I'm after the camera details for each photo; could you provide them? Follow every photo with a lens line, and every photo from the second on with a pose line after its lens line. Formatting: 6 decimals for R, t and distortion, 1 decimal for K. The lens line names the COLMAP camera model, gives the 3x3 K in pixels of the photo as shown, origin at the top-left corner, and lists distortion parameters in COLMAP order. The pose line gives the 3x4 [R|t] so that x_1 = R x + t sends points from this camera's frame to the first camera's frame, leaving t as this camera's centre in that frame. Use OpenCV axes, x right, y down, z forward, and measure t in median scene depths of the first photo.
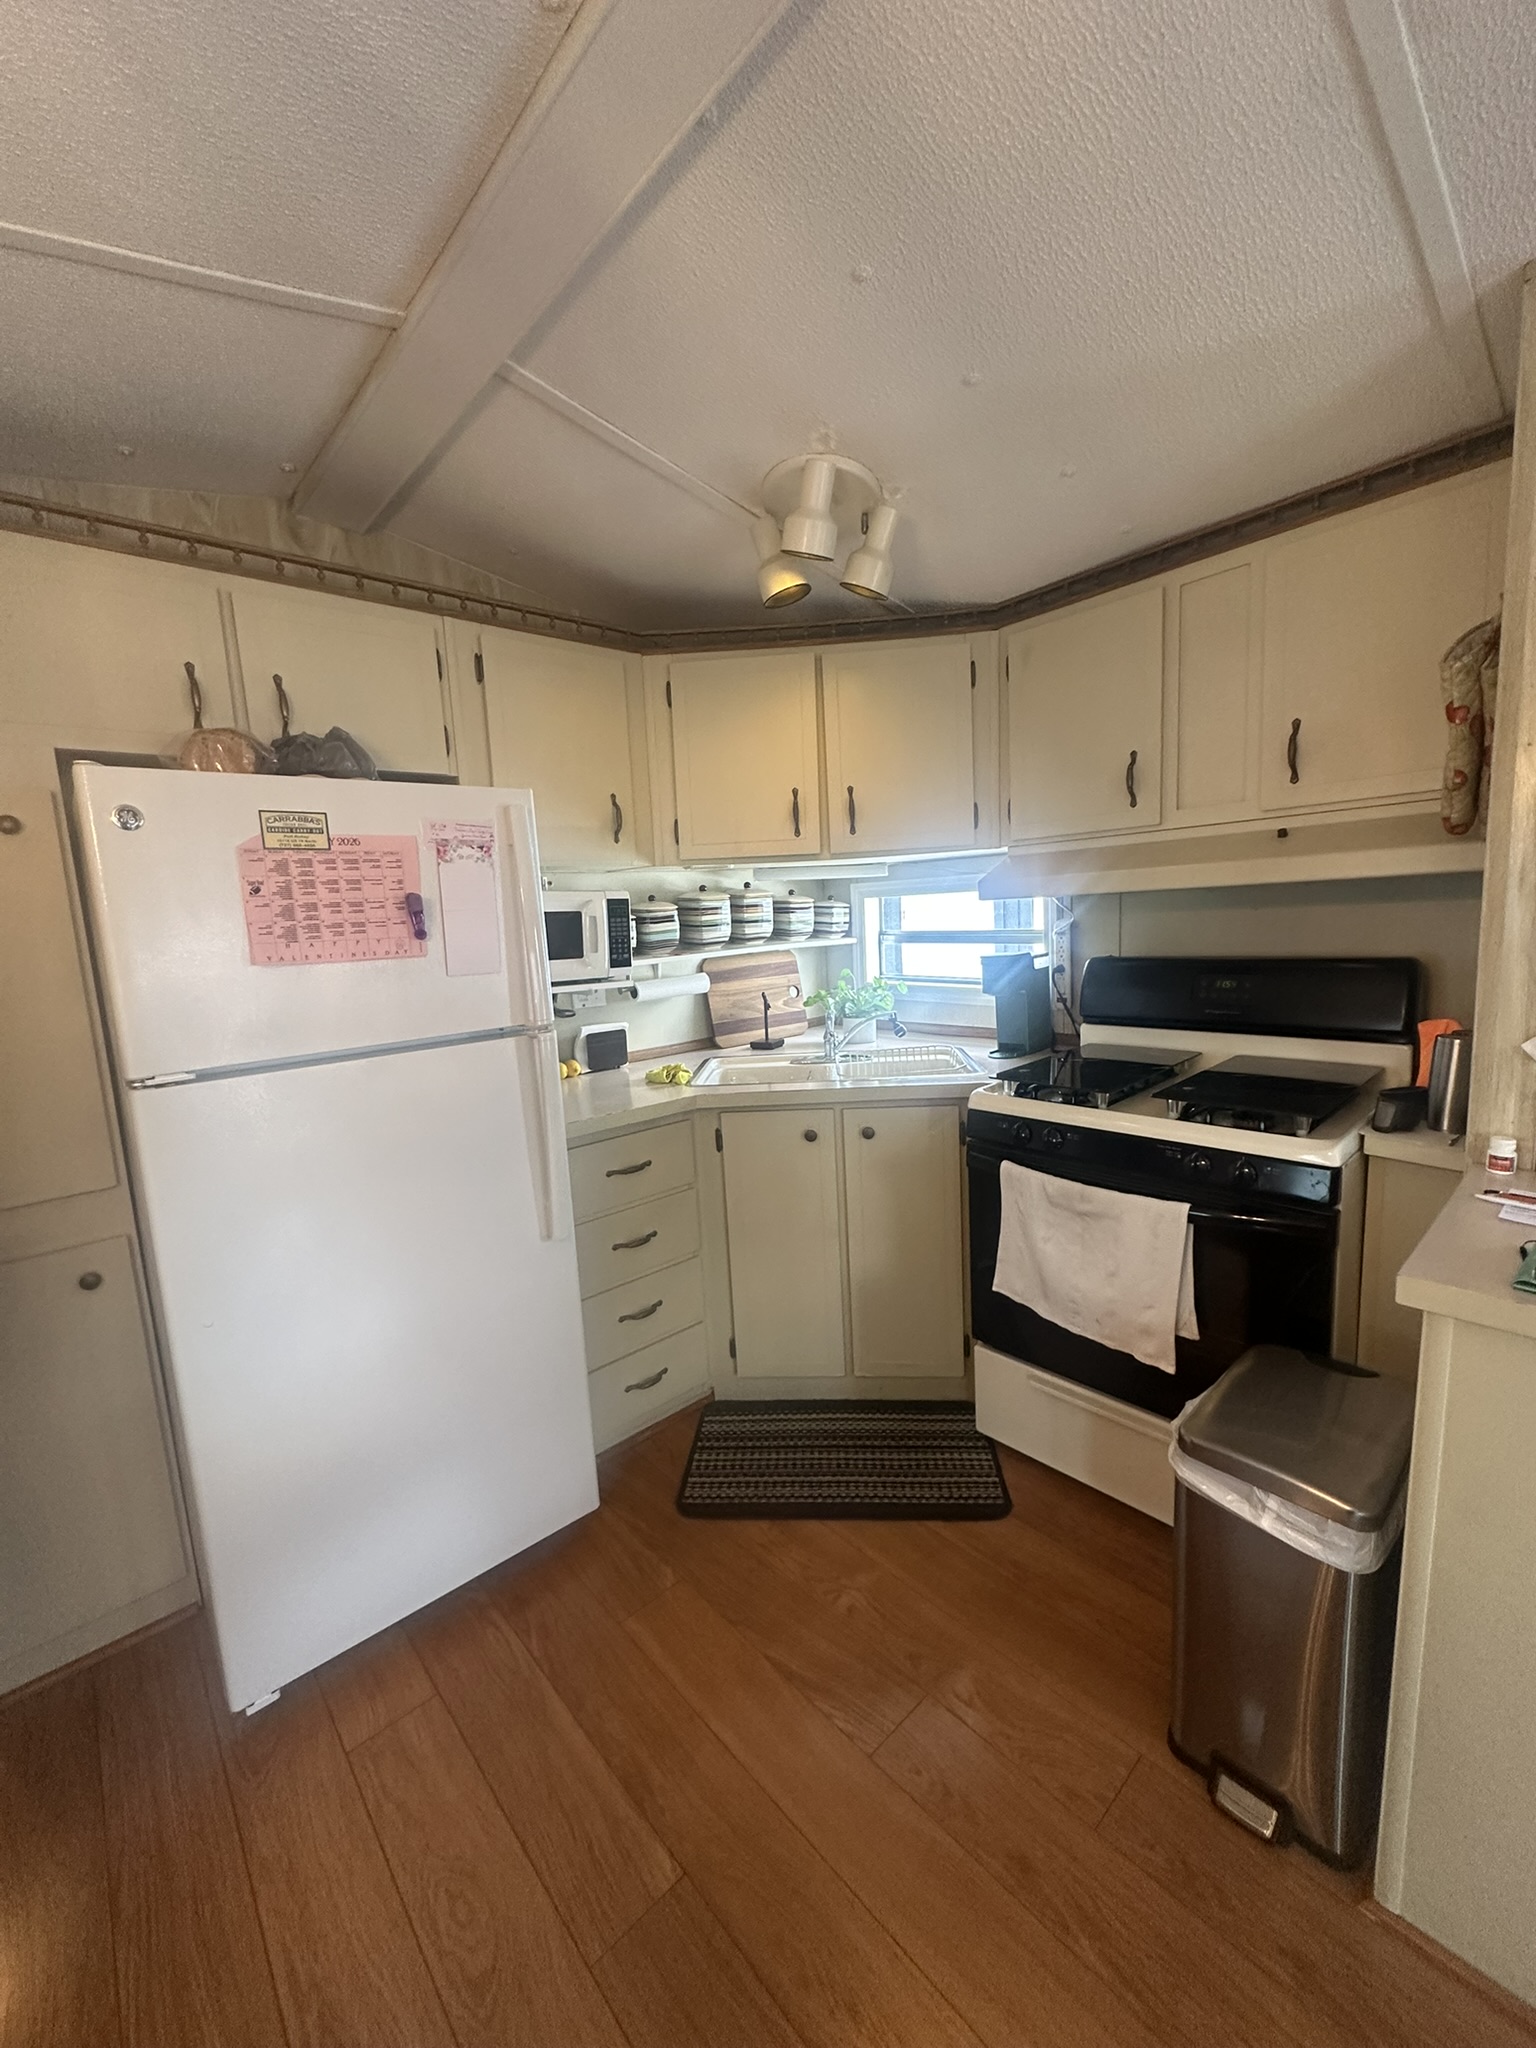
lens RADIAL K [[820.7, 0, 768.0], [0, 820.7, 1024.0], [0, 0, 1]] dist [-0.001469, 0.000164]
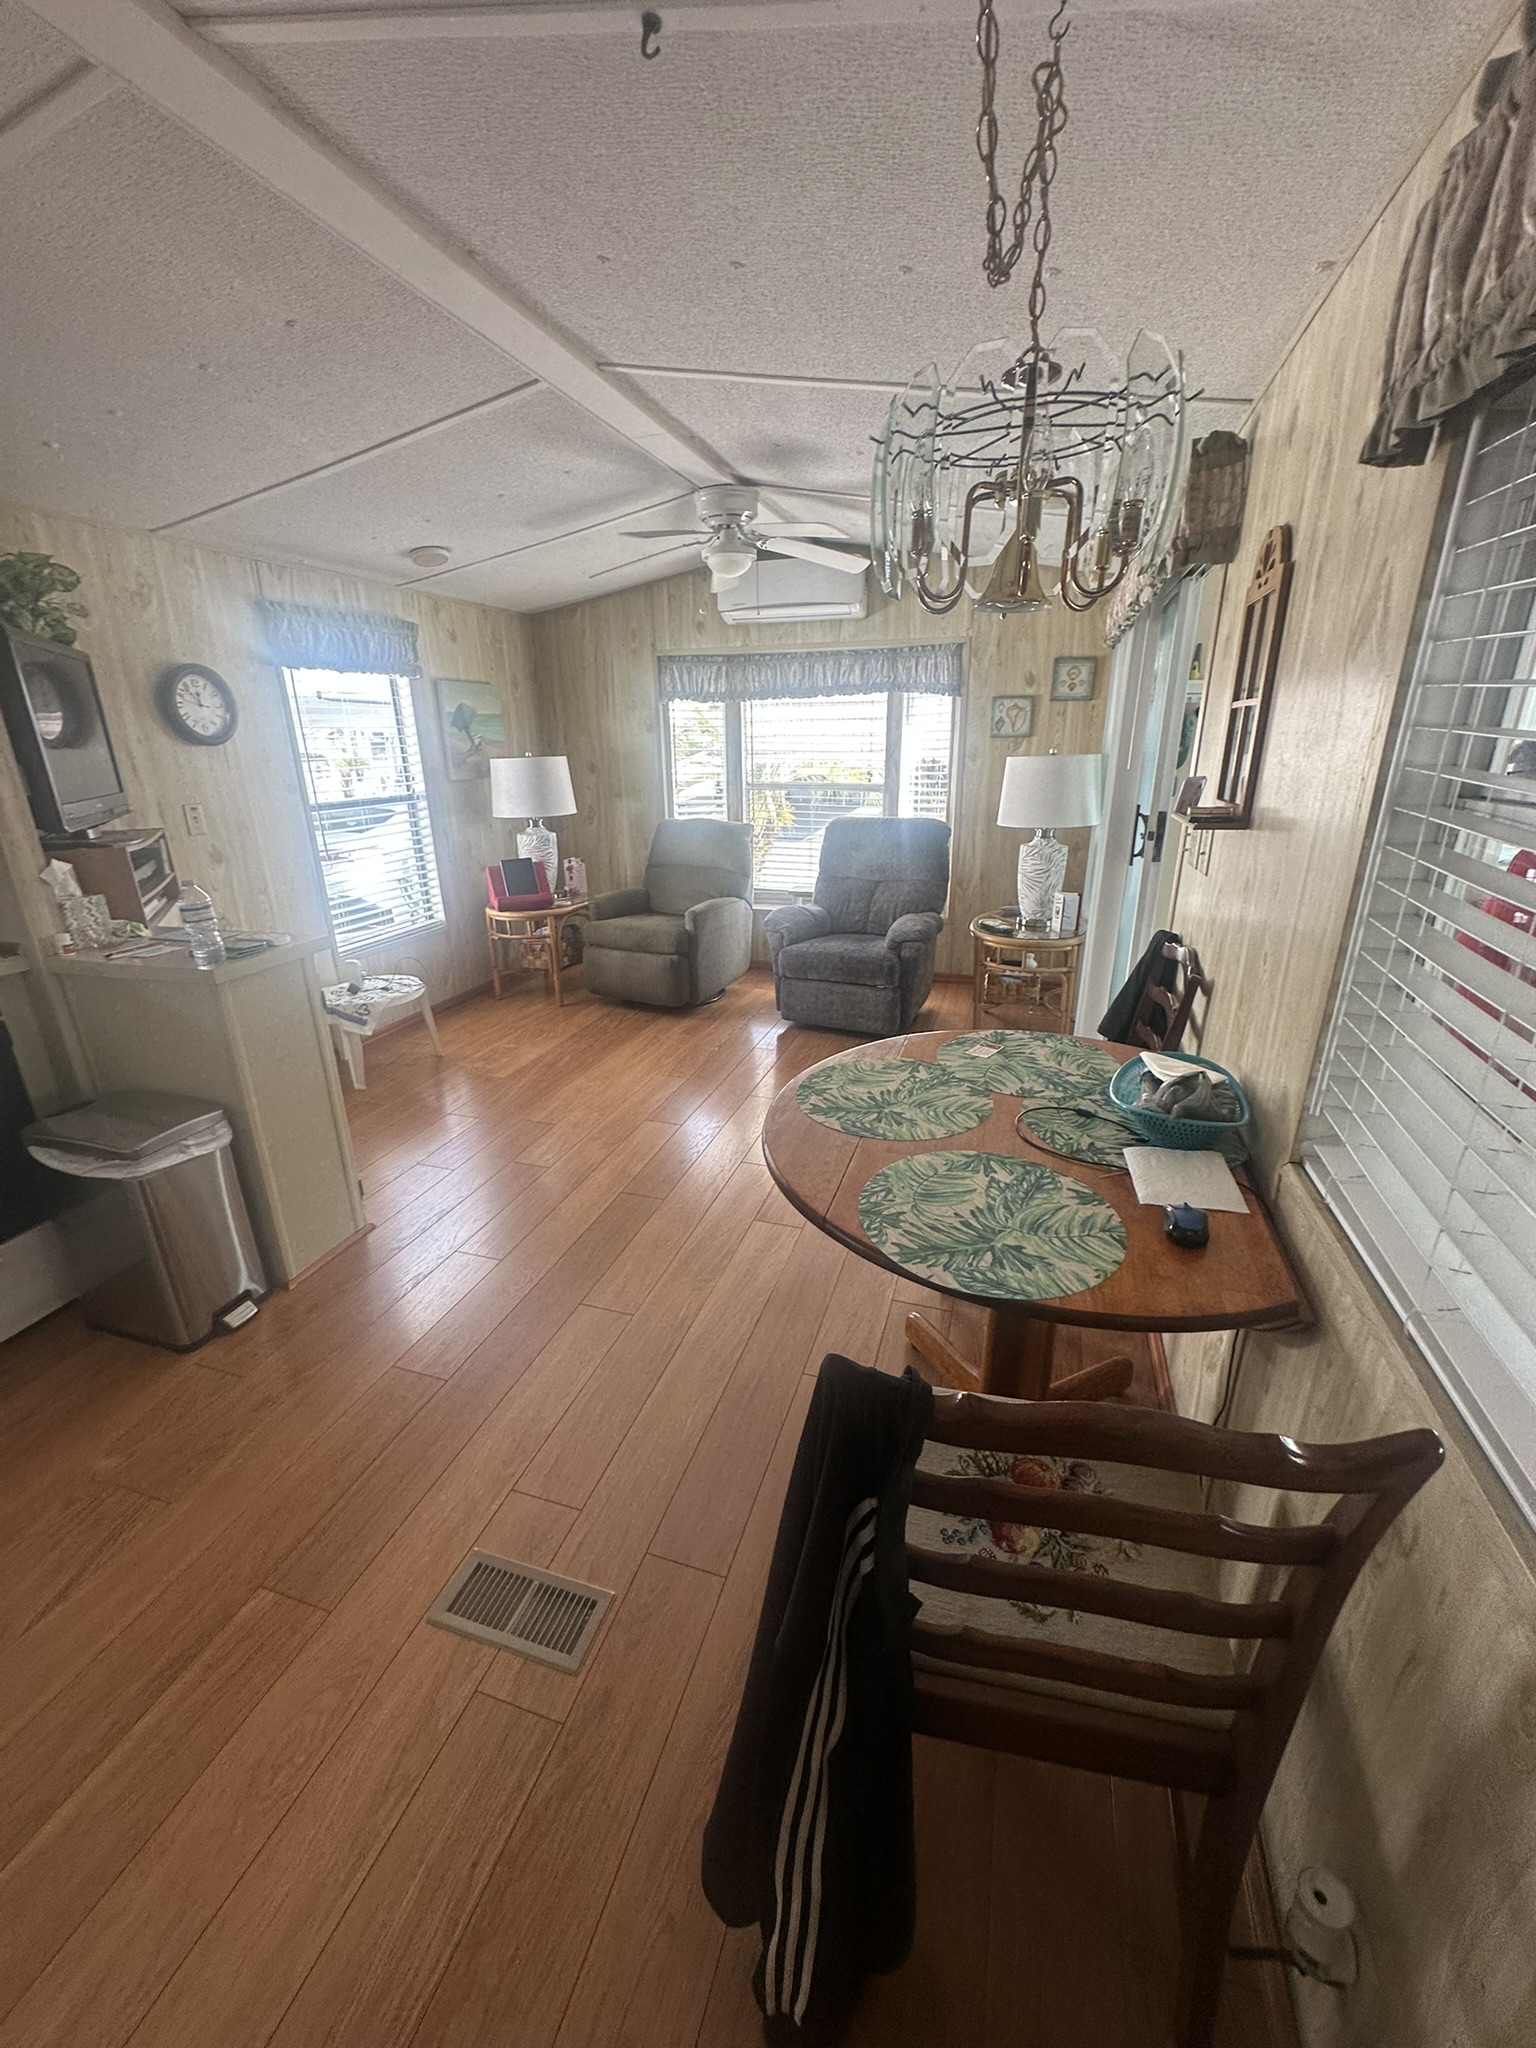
lens RADIAL K [[820.7, 0, 768.0], [0, 820.7, 1024.0], [0, 0, 1]] dist [-0.001469, 0.000164]
pose [[-0.509042, -0.225869, 0.830578, -0.626038], [0.160490, 0.923127, 0.349398, -0.019036], [-0.845647, 0.311158, -0.433661, 0.300612]]
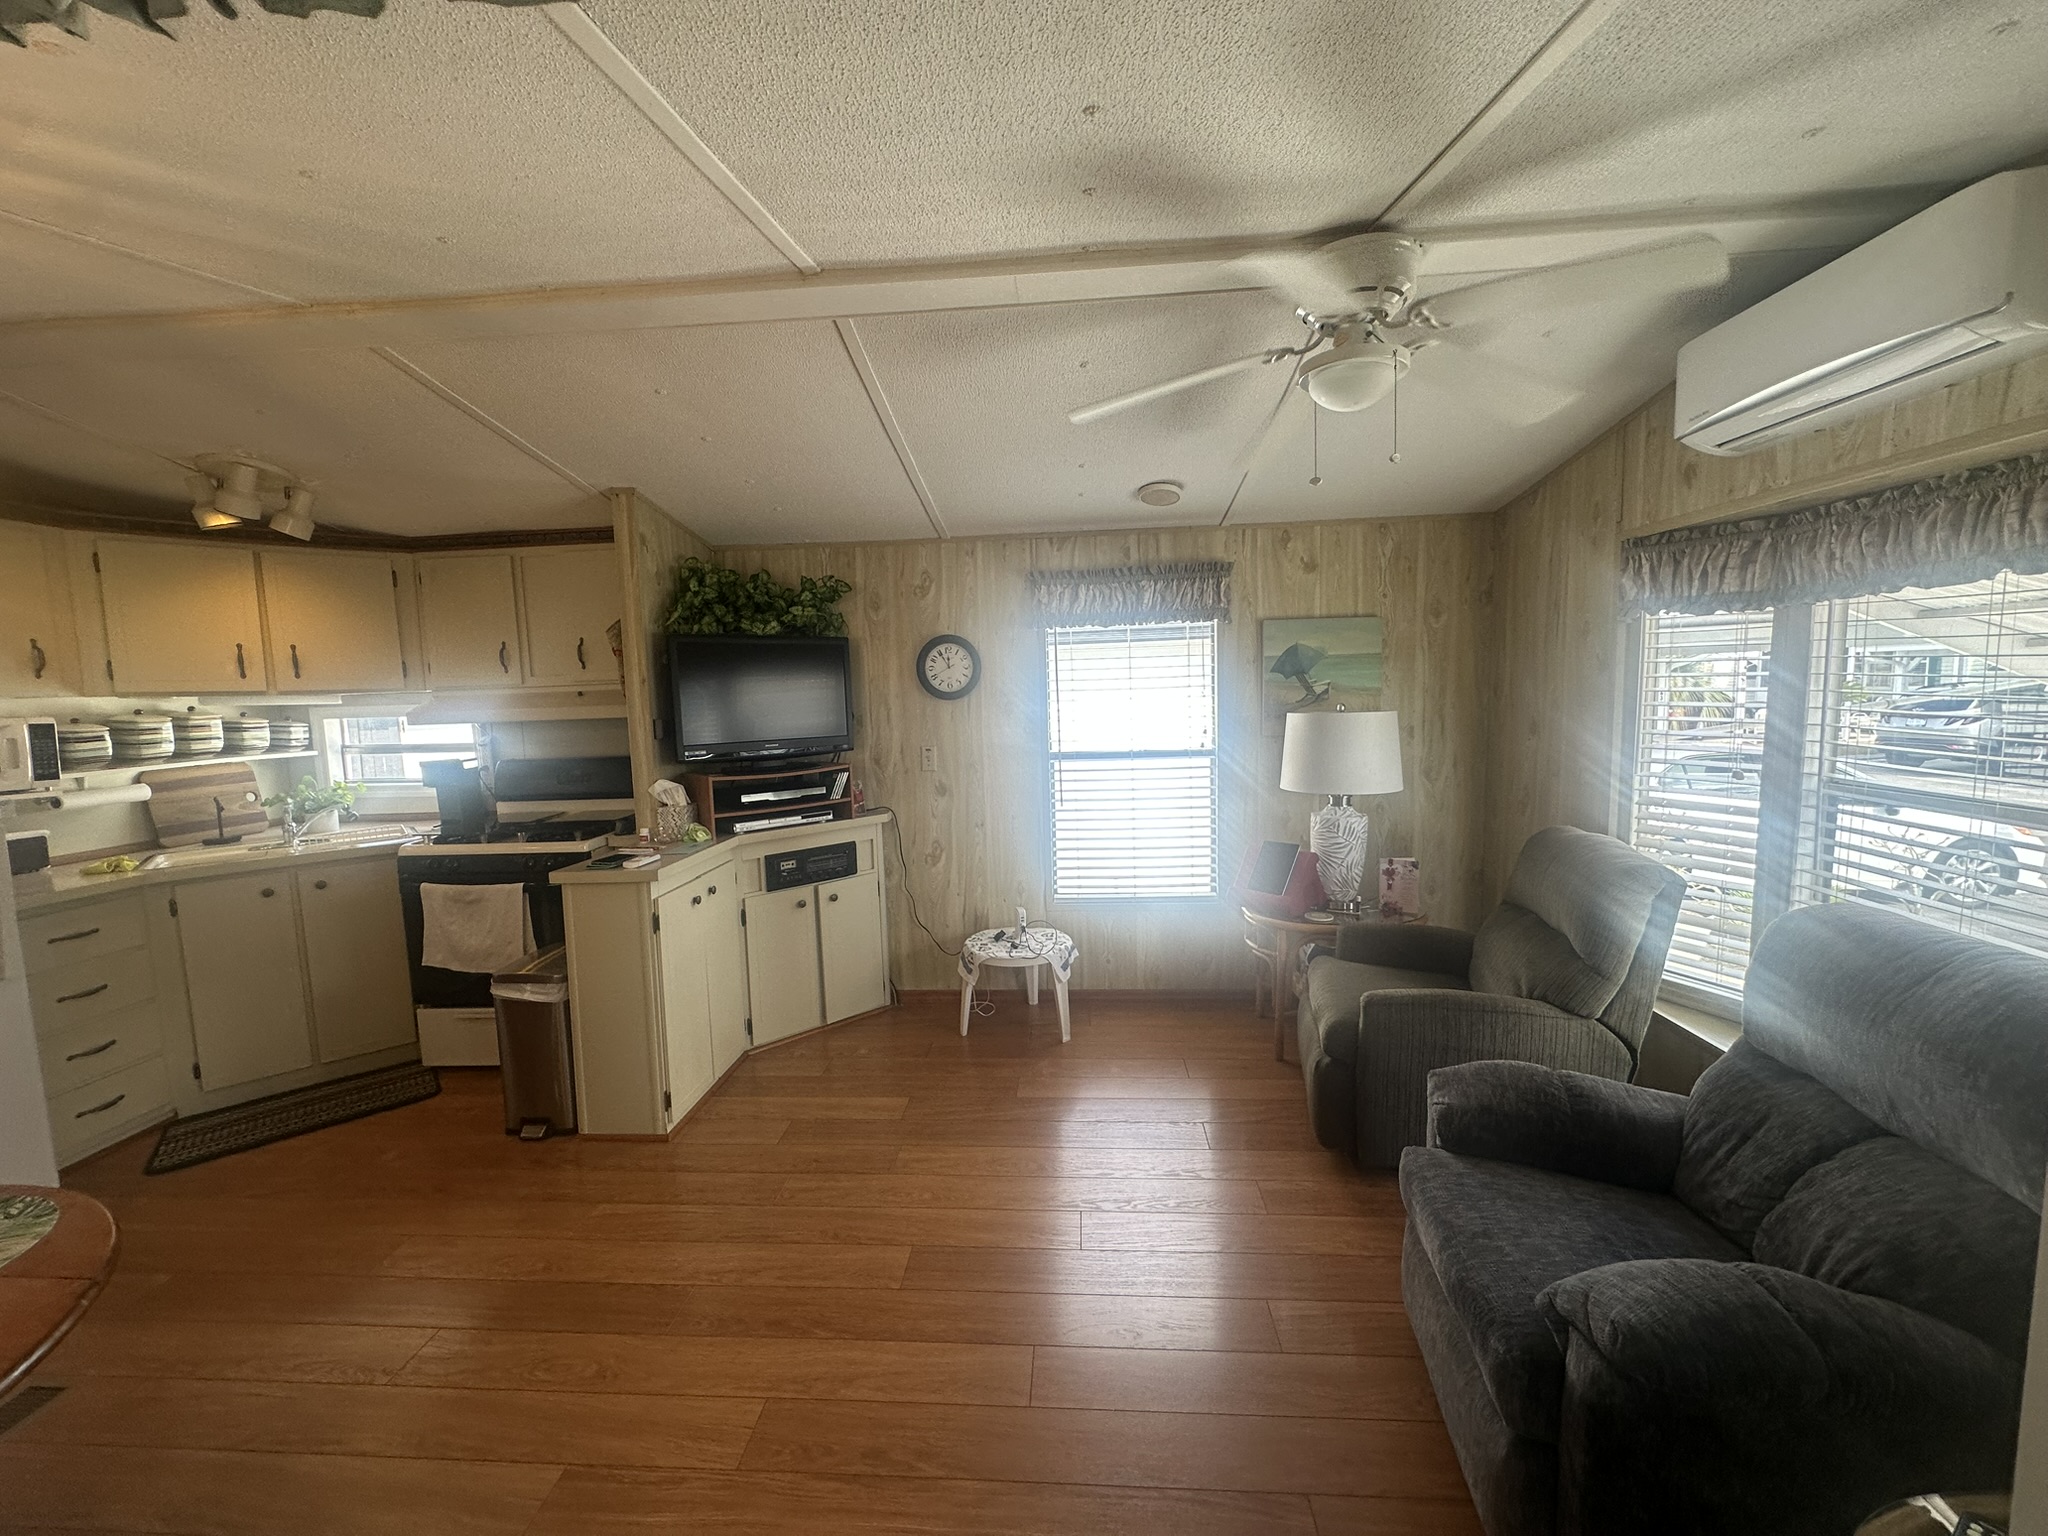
lens RADIAL K [[820.7, 0, 1024.1], [0, 820.7, 771.7], [0, 0, 1]] dist [-0.001469, 0.000164]
pose [[0.715928, -0.040099, 0.697022, 0.008234], [0.088357, 0.995526, -0.033483, 0.080105], [-0.692561, 0.085558, 0.716268, -0.800913]]
